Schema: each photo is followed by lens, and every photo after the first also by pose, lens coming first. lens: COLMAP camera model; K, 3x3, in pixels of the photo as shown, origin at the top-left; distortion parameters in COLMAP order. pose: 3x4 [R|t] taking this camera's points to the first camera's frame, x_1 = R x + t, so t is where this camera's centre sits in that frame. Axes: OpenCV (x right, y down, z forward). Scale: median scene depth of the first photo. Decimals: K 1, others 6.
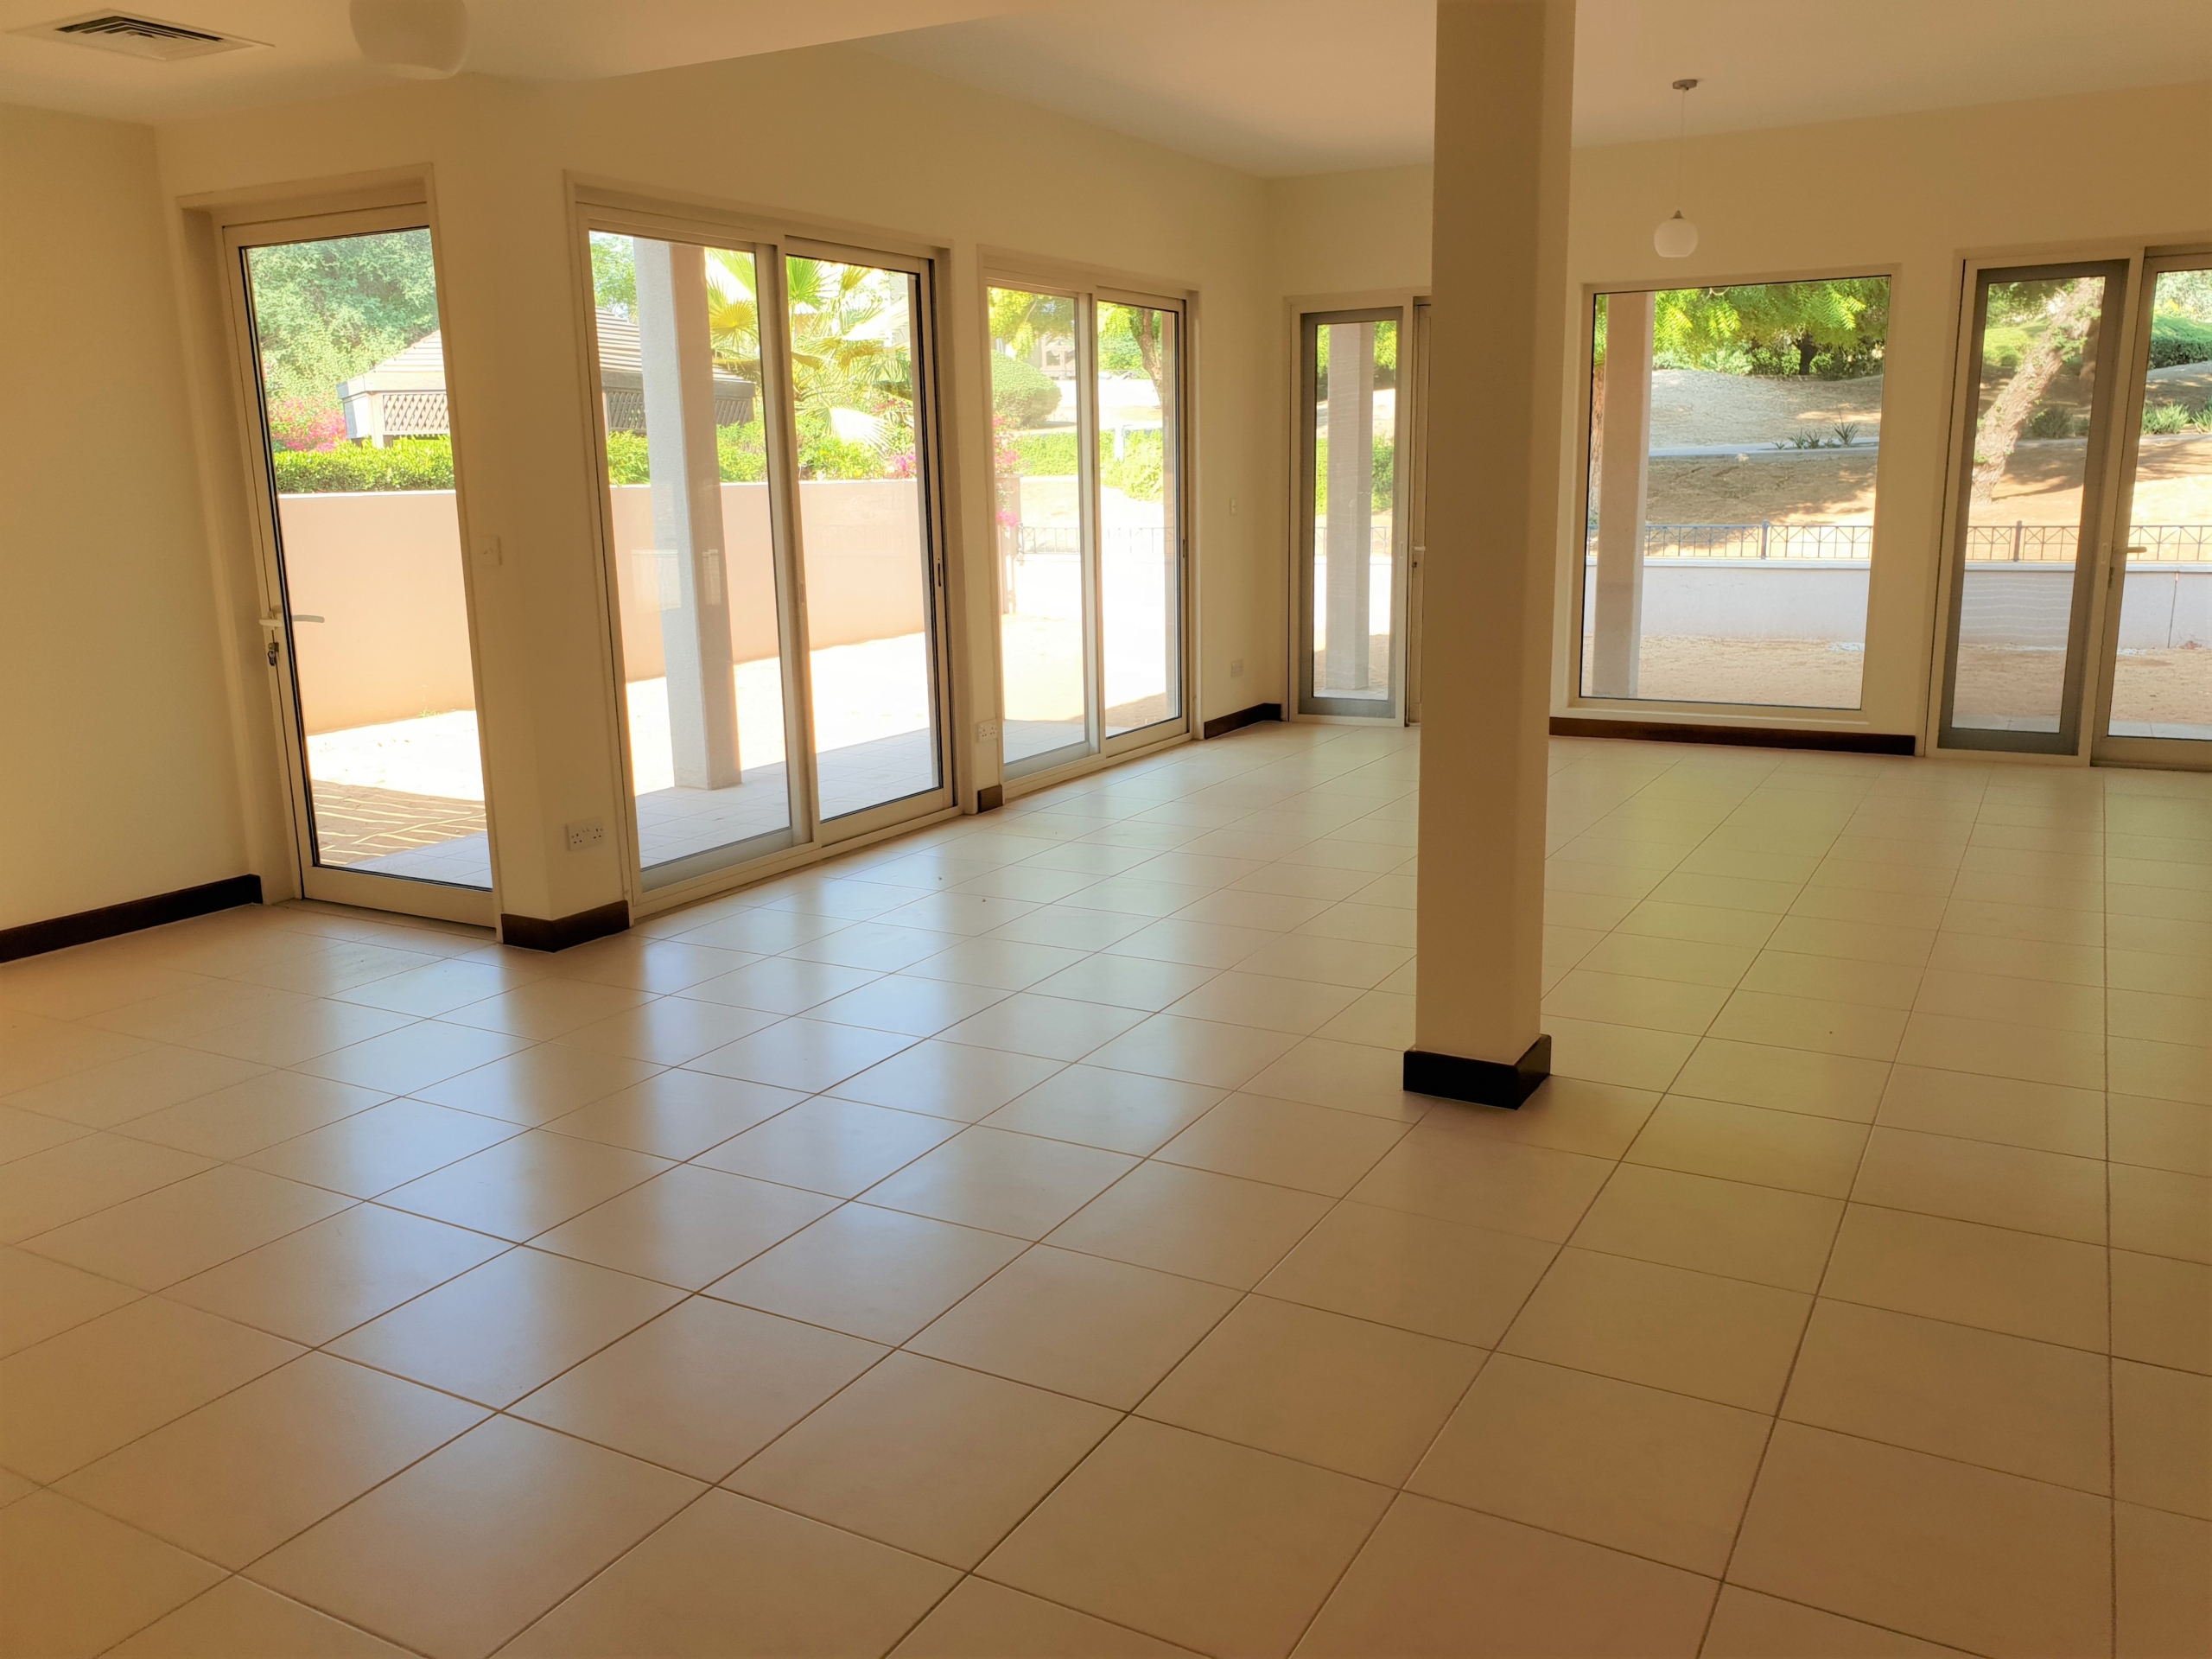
lens RADIAL K [[1756.6, 0, 1107.6], [0, 1756.6, 838.5], [0, 0, 1]] dist [-0.000631, -0.005113]
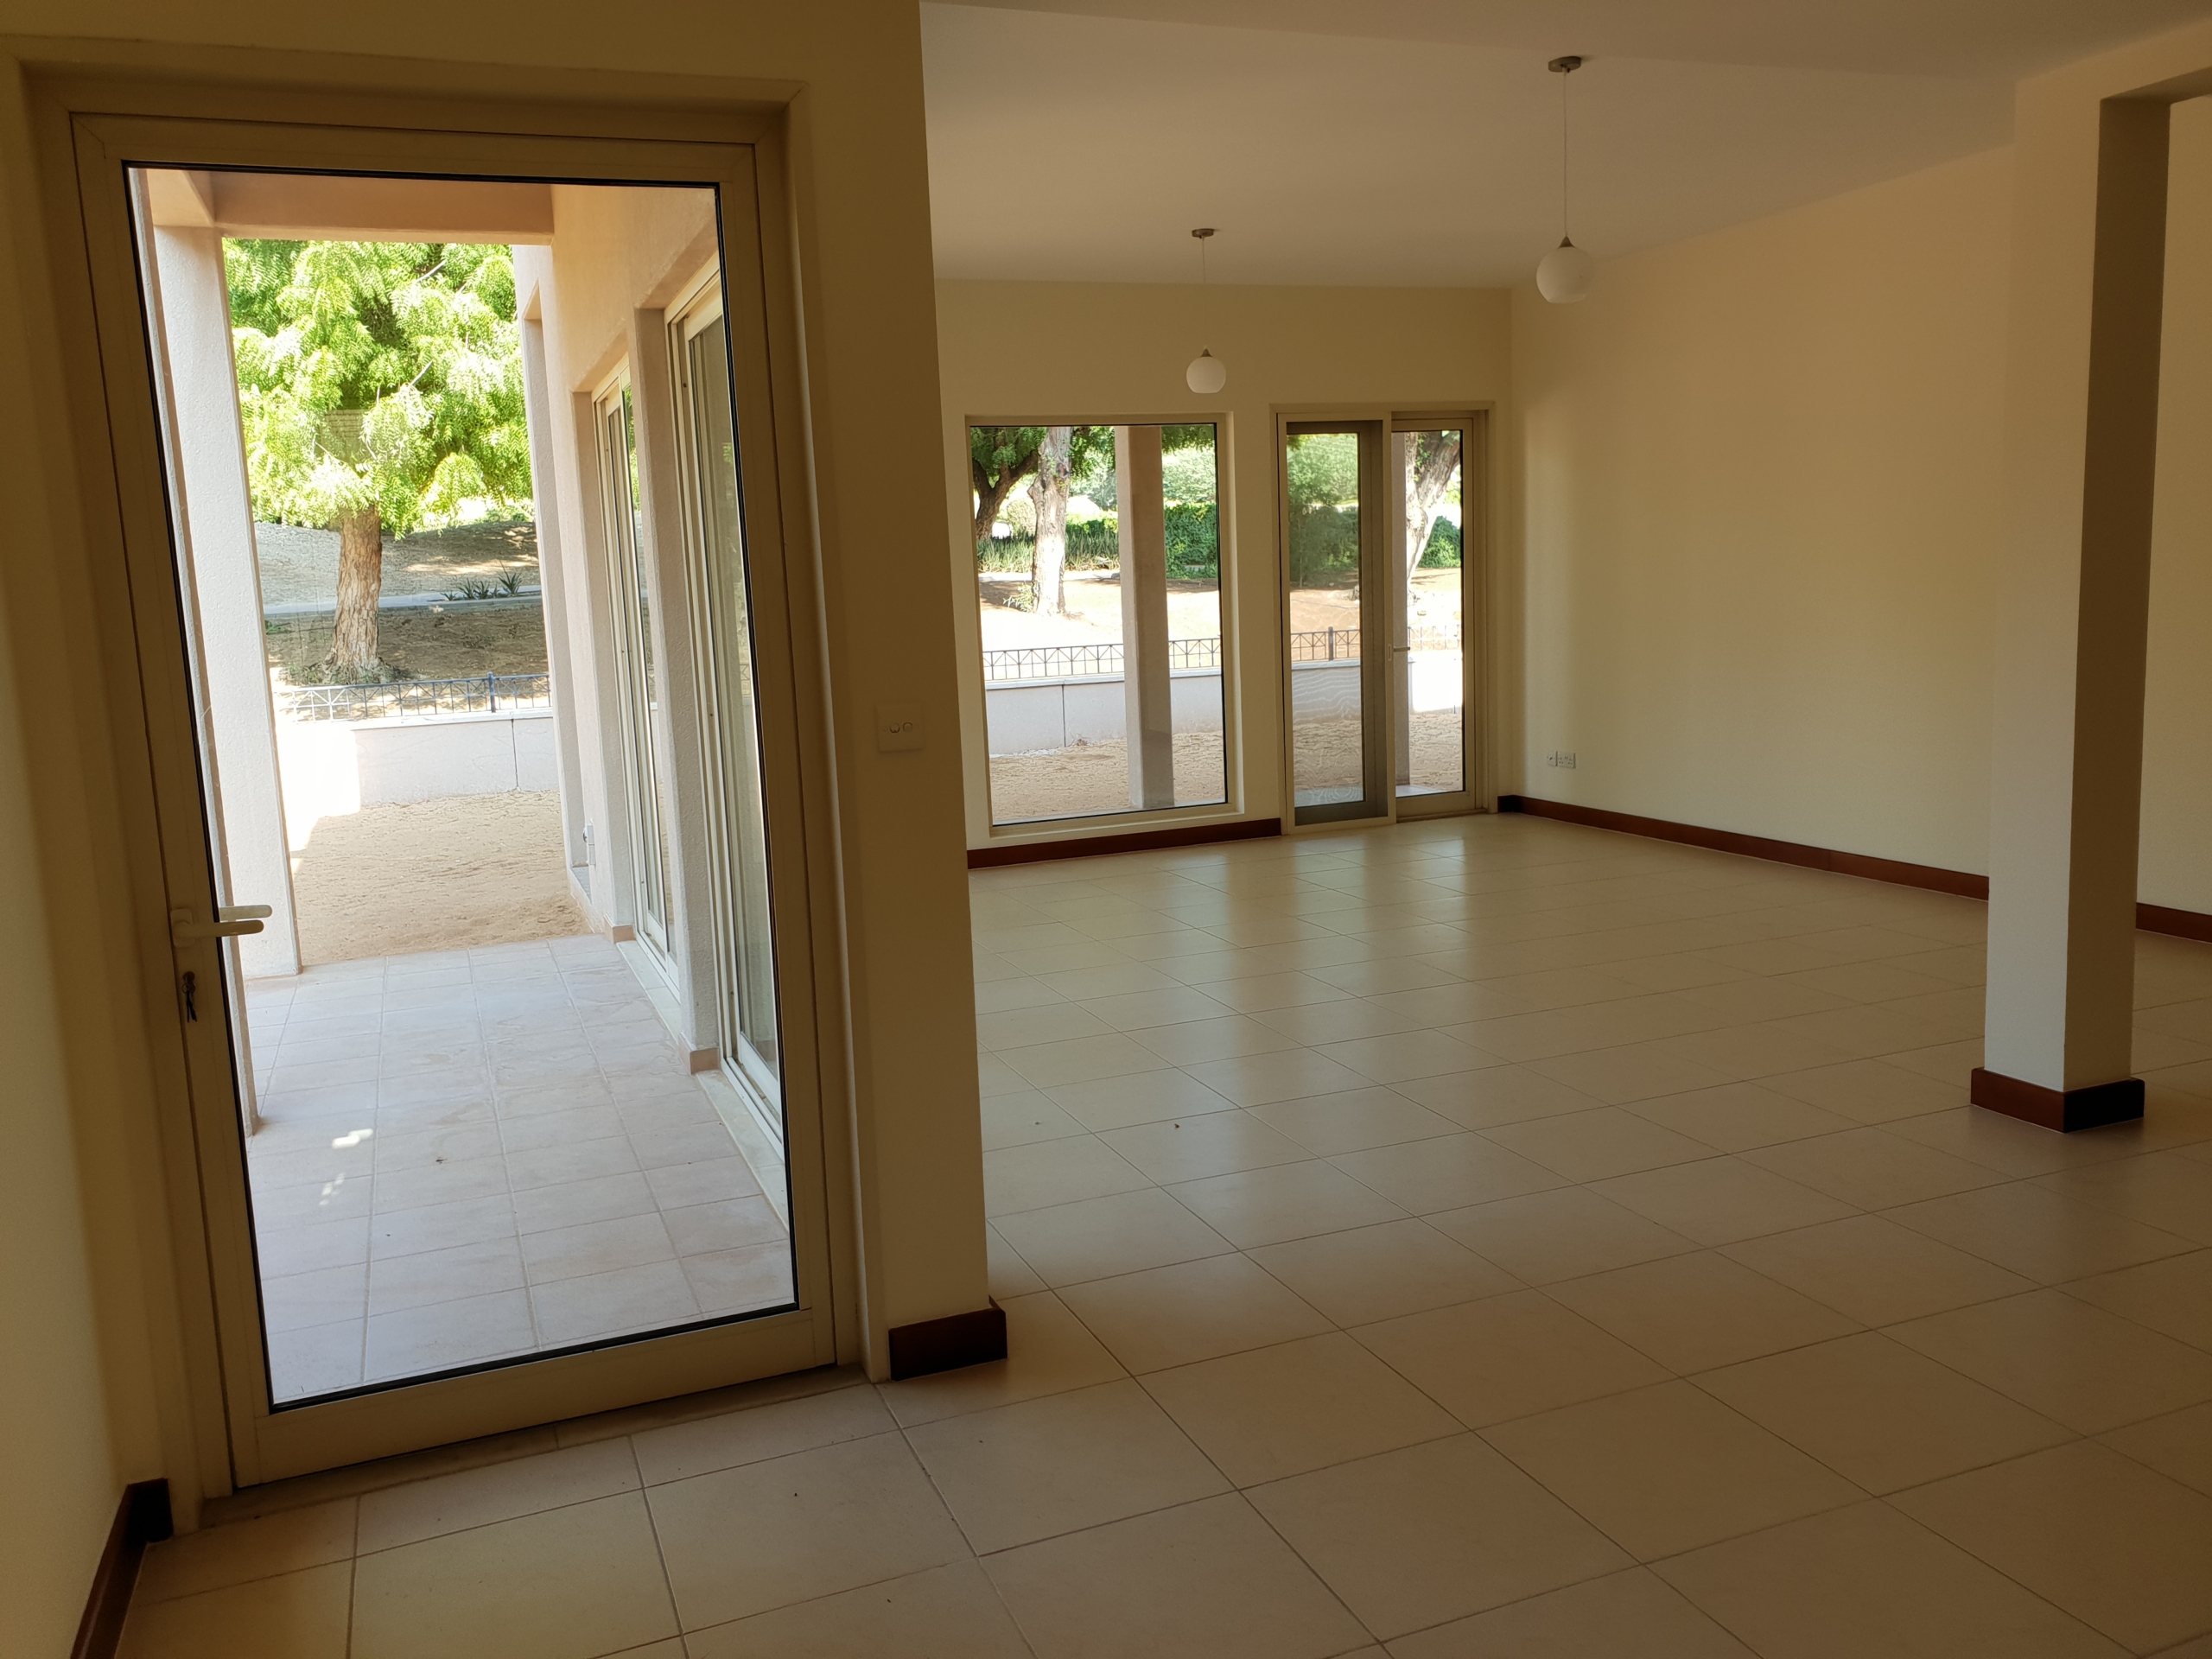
lens RADIAL K [[1756.6, 0, 1097.0], [0, 1756.6, 820.6], [0, 0, 1]] dist [-0.000631, -0.005113]
pose [[0.668981, -0.127197, 0.732315, -0.457446], [0.197137, 0.980327, -0.009813, -0.070113], [-0.716659, 0.150932, 0.680896, 0.318081]]
